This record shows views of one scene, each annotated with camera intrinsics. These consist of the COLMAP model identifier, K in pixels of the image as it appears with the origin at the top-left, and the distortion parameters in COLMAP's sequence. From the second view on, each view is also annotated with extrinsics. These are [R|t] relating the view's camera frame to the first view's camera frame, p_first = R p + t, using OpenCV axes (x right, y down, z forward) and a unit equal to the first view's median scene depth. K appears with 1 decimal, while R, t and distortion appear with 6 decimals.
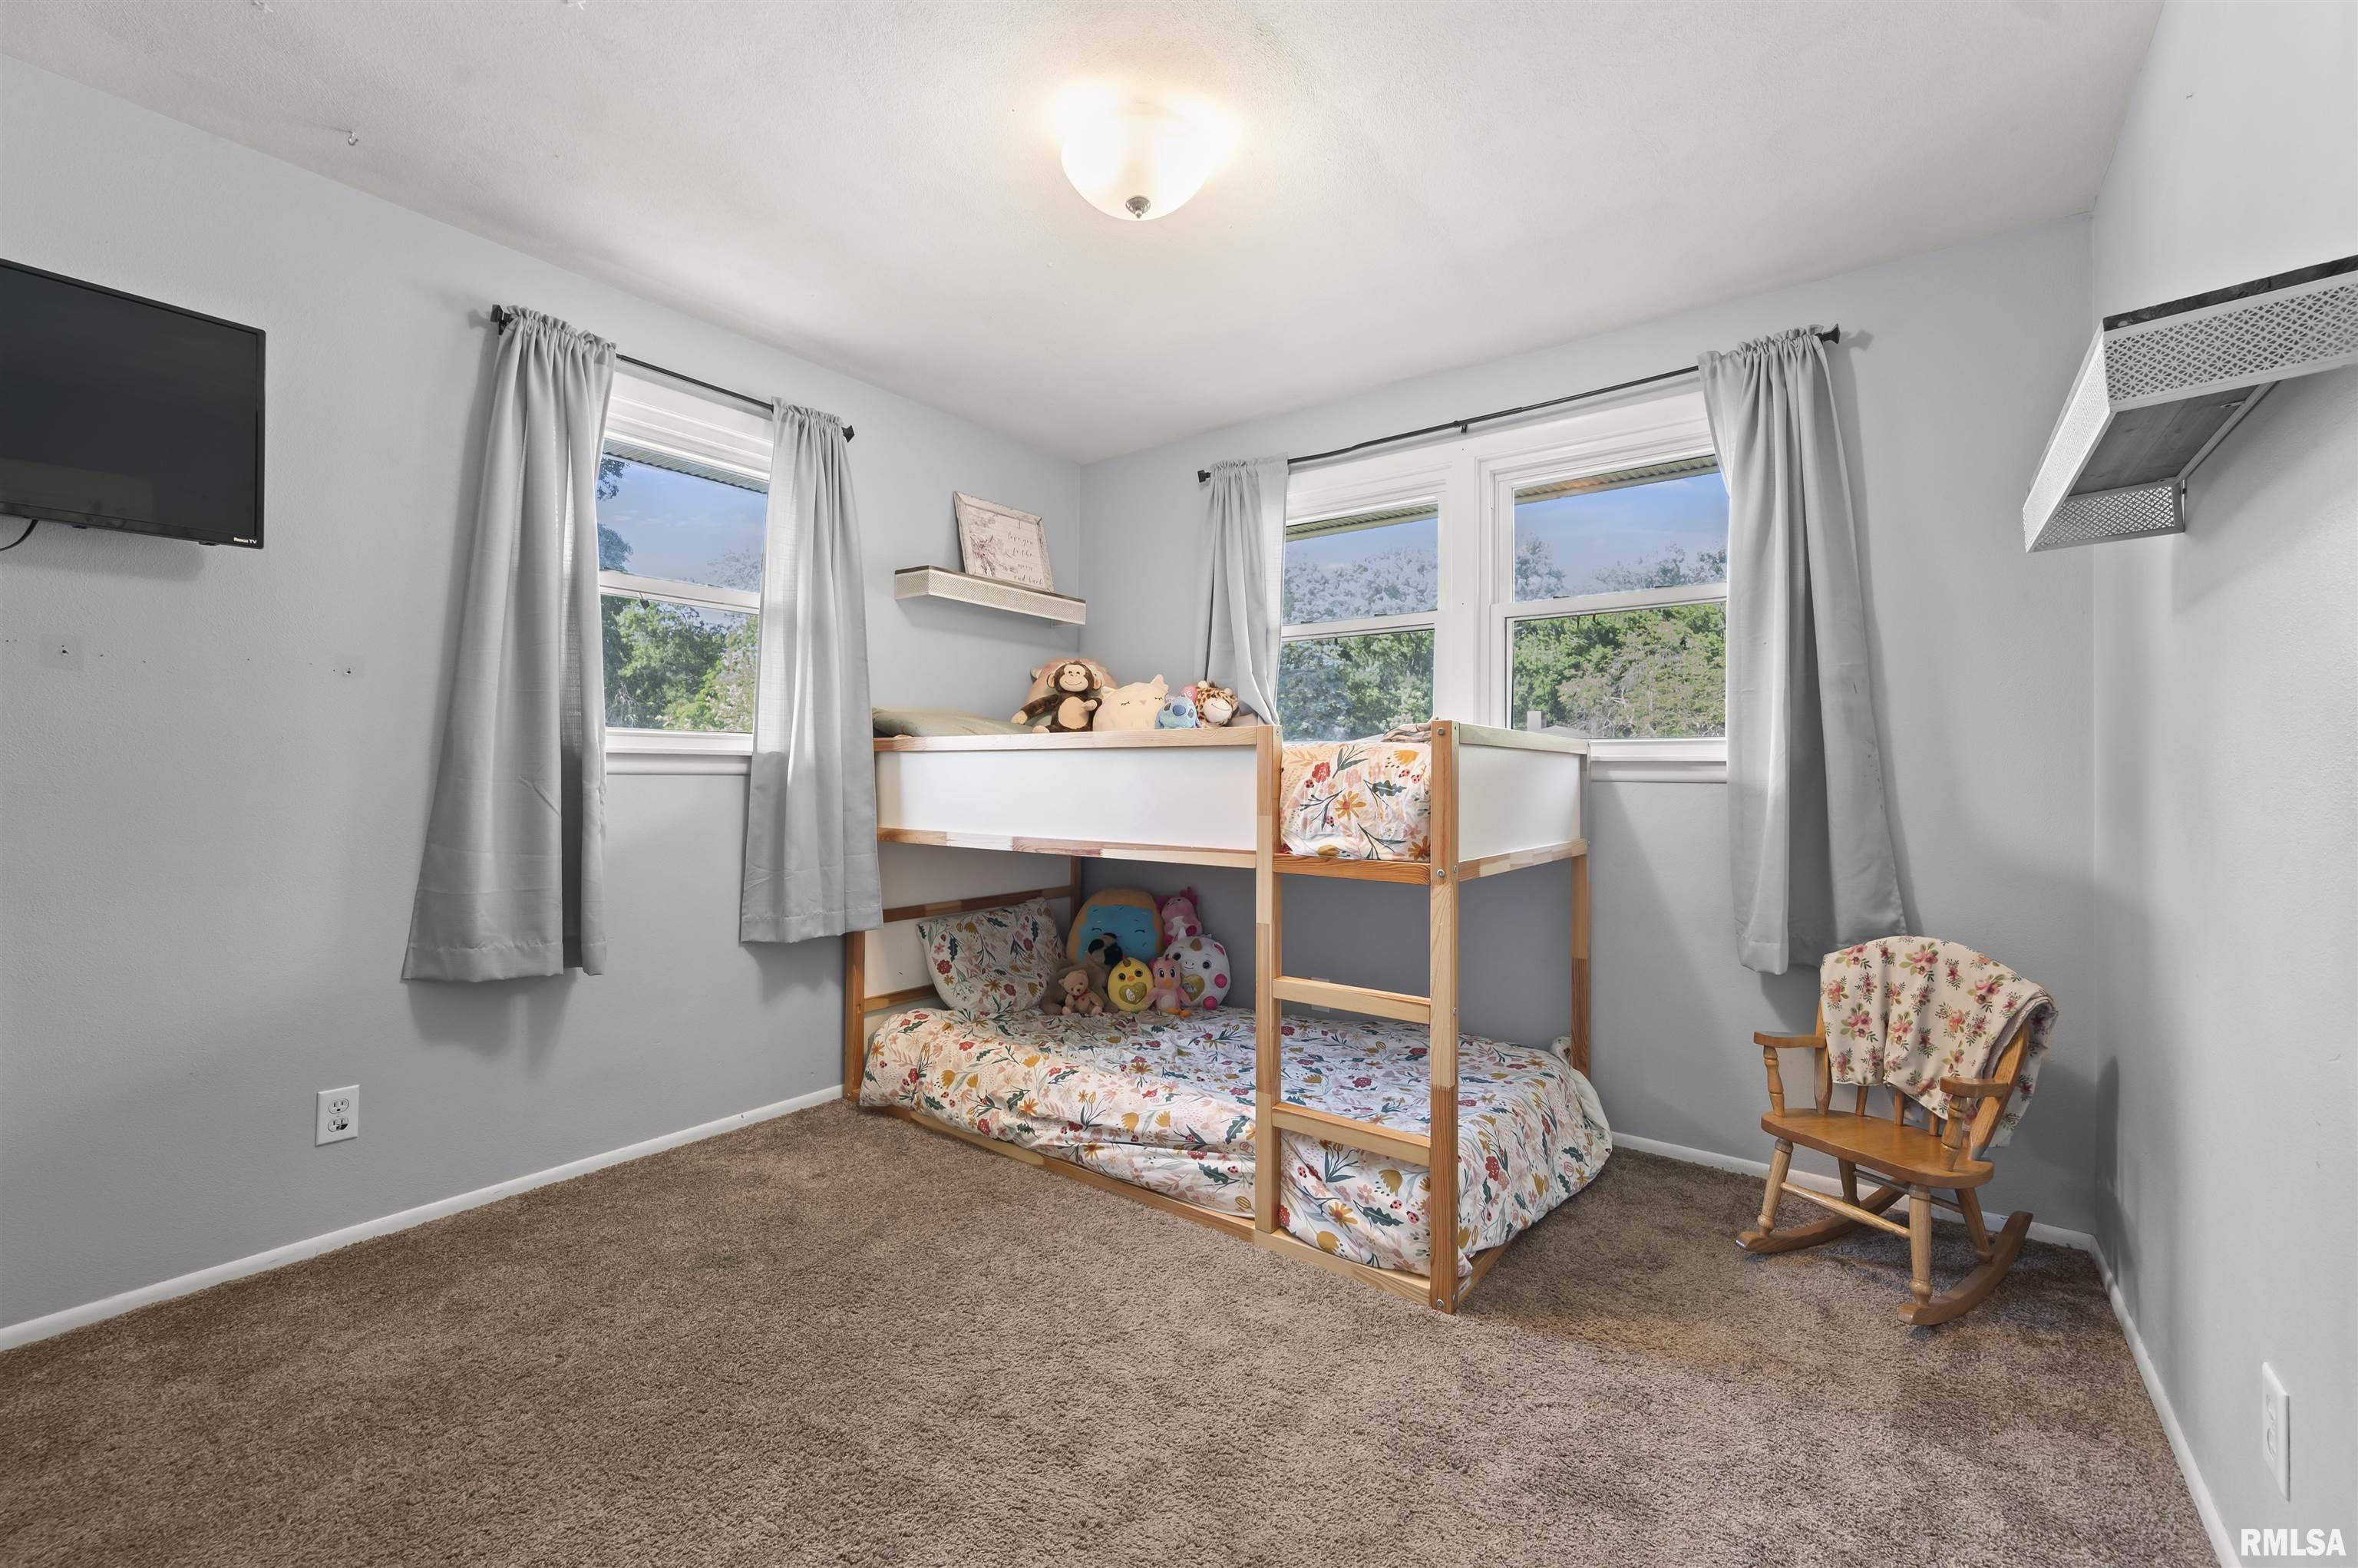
lens RADIAL K [[942.4, 0, 1176.3], [0, 942.4, 769.4], [0, 0, 1]] dist [-0.003537, -0.000323]
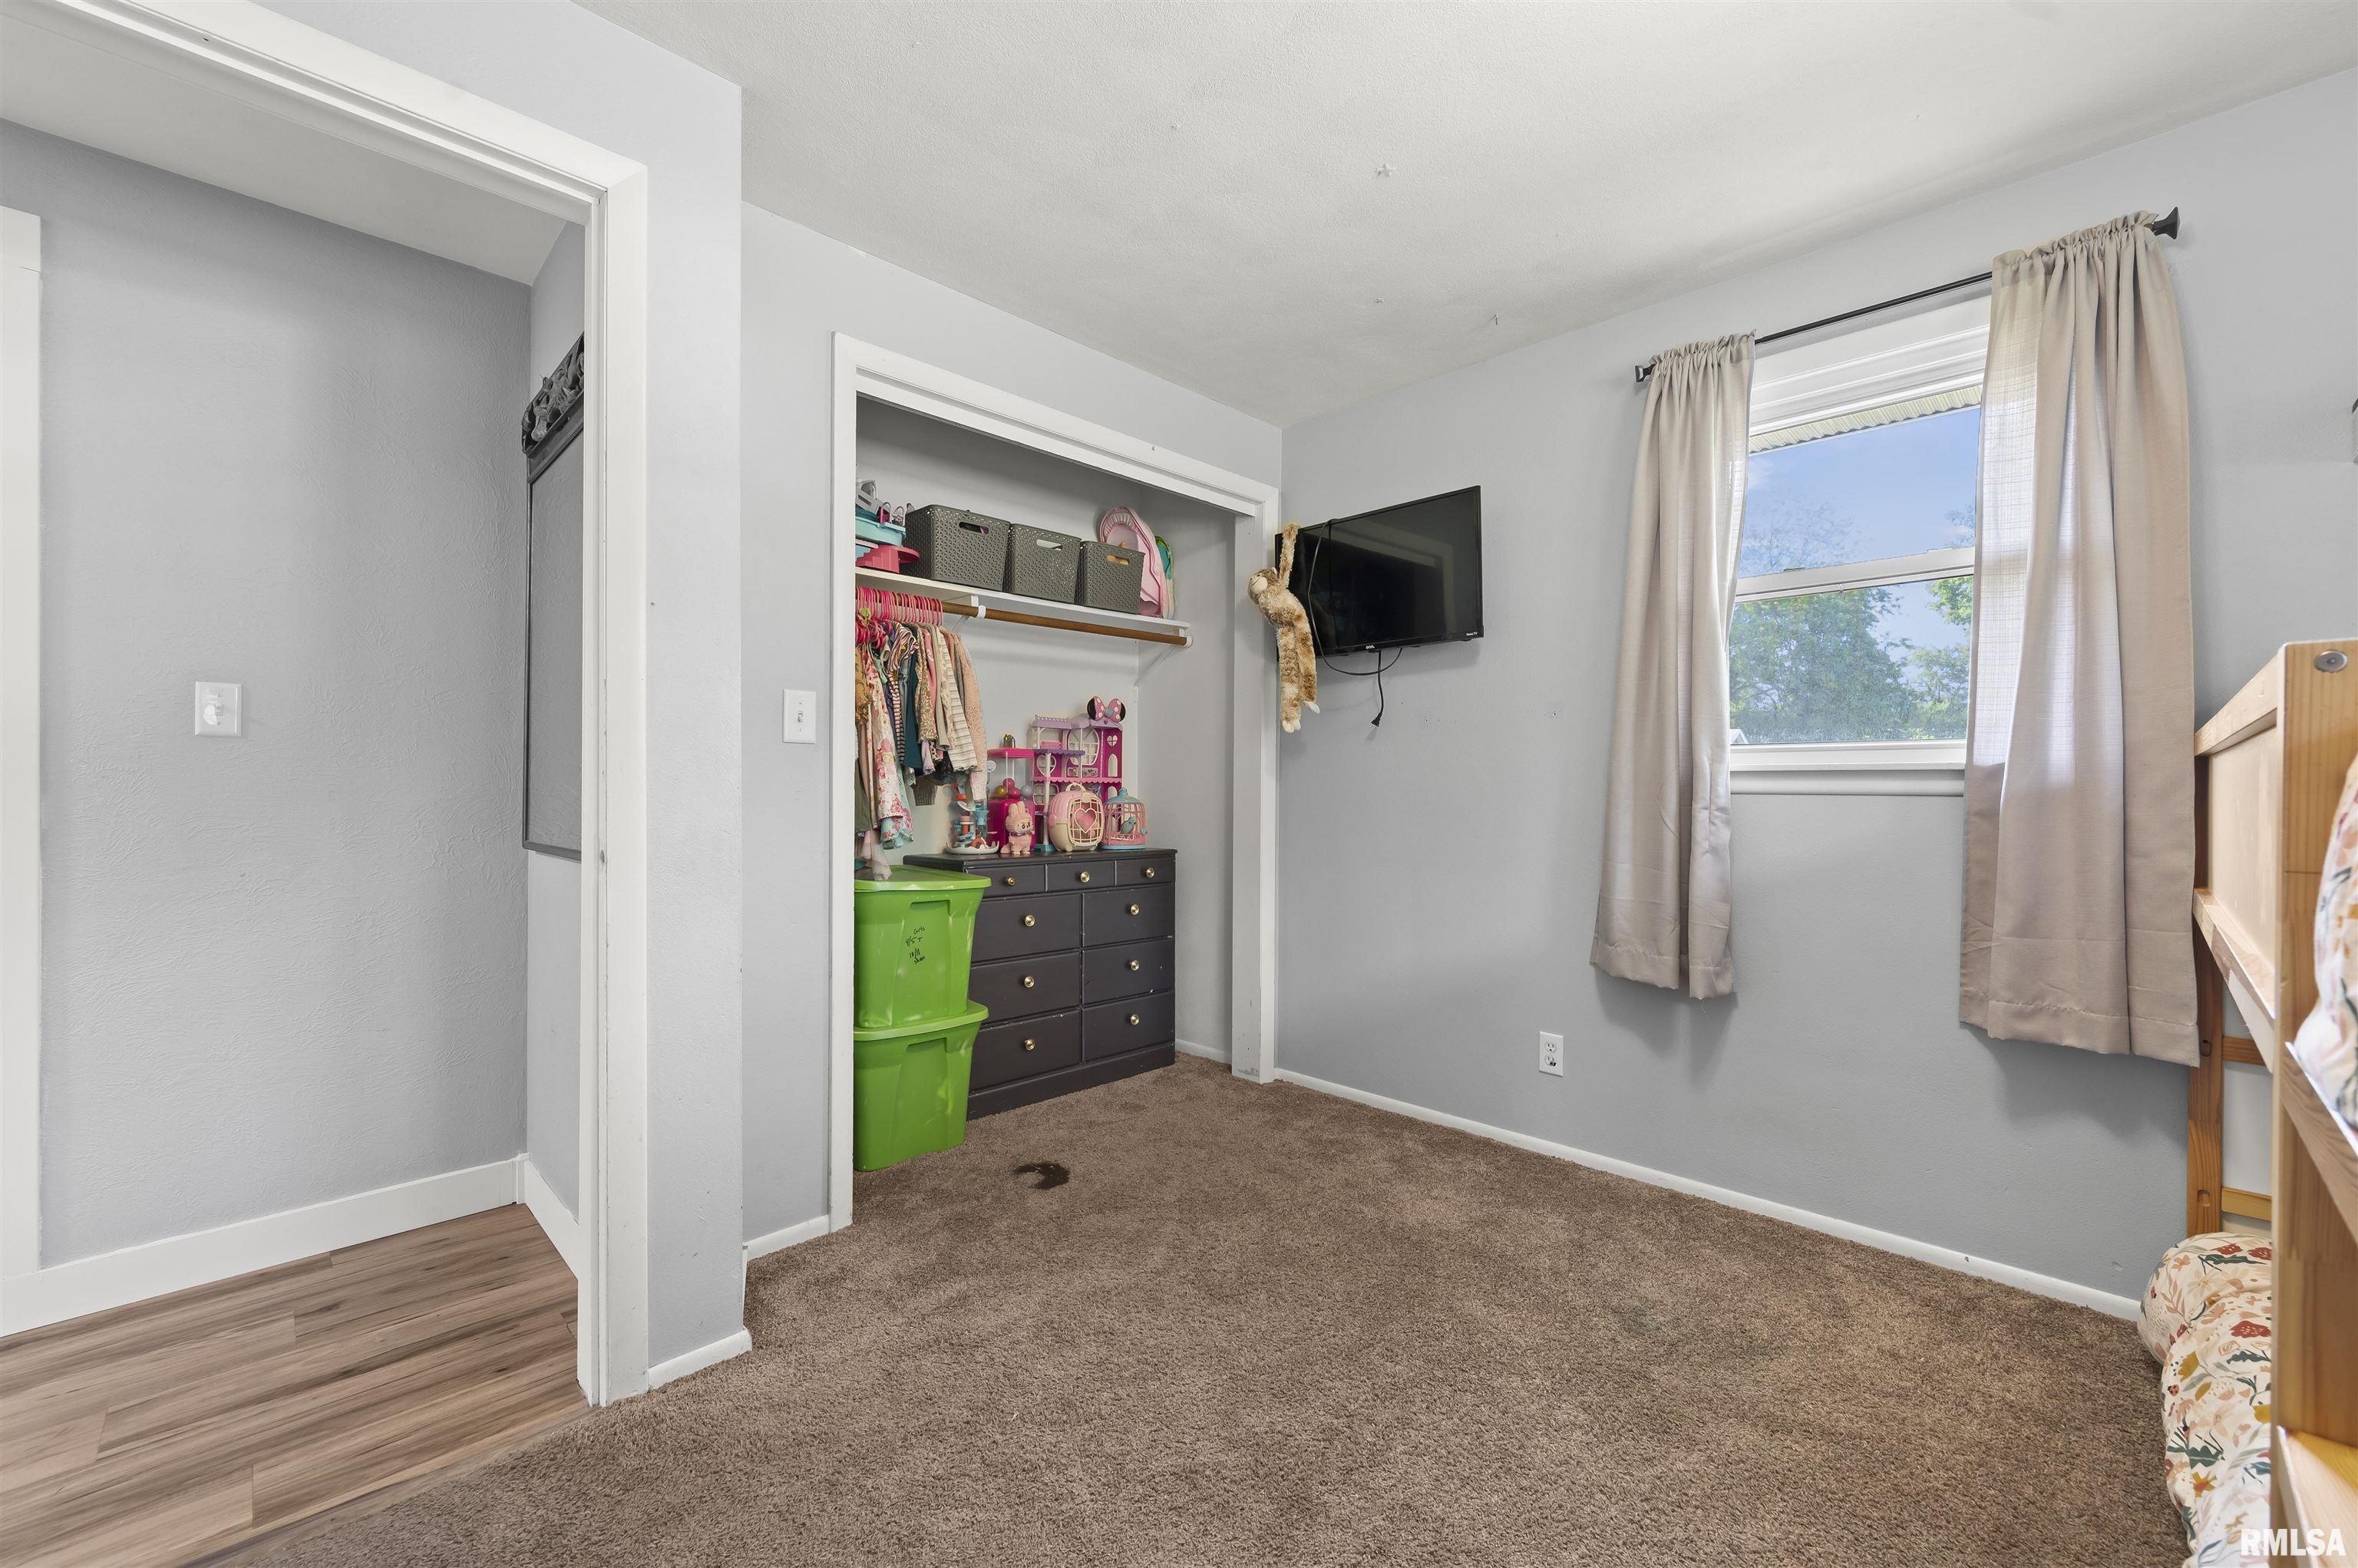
lens RADIAL K [[942.4, 0, 1175.1], [0, 942.4, 797.0], [0, 0, 1]] dist [-0.003537, -0.000323]
pose [[-0.138869, 0.005699, -0.990294, 0.412676], [0.002046, 0.999983, 0.005468, 0.001542], [0.990309, -0.001267, -0.138878, 0.573988]]
